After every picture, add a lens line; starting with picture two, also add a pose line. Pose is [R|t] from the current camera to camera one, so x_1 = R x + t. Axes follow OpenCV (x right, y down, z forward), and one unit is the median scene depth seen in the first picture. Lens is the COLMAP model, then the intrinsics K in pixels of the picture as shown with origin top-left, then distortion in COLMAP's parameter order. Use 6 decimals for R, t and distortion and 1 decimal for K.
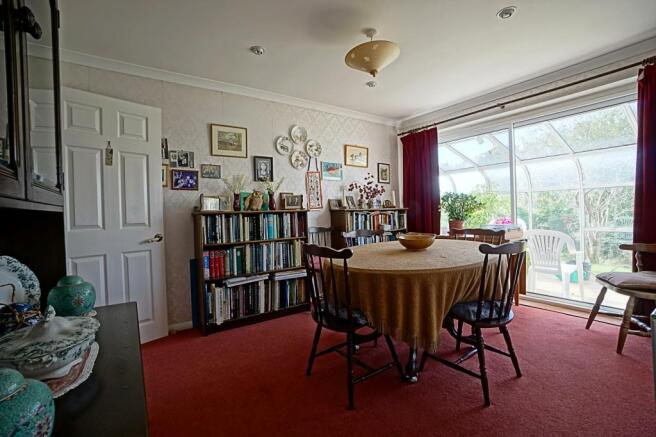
lens RADIAL K [[295.6, 0, 327.8], [0, 295.6, 217.5], [0, 0, 1]] dist [0.001483, 0.000474]
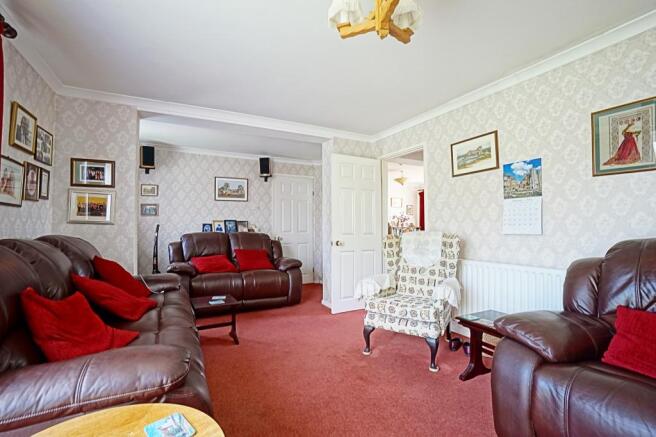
lens RADIAL K [[295.6, 0, 327.6], [0, 295.6, 218.4], [0, 0, 1]] dist [0.001483, 0.000474]
pose [[0.992421, 0.005014, -0.122783, -0.135796], [-0.010742, 0.998882, -0.046028, 0.012241], [0.122415, 0.046998, 0.991366, -1.213134]]
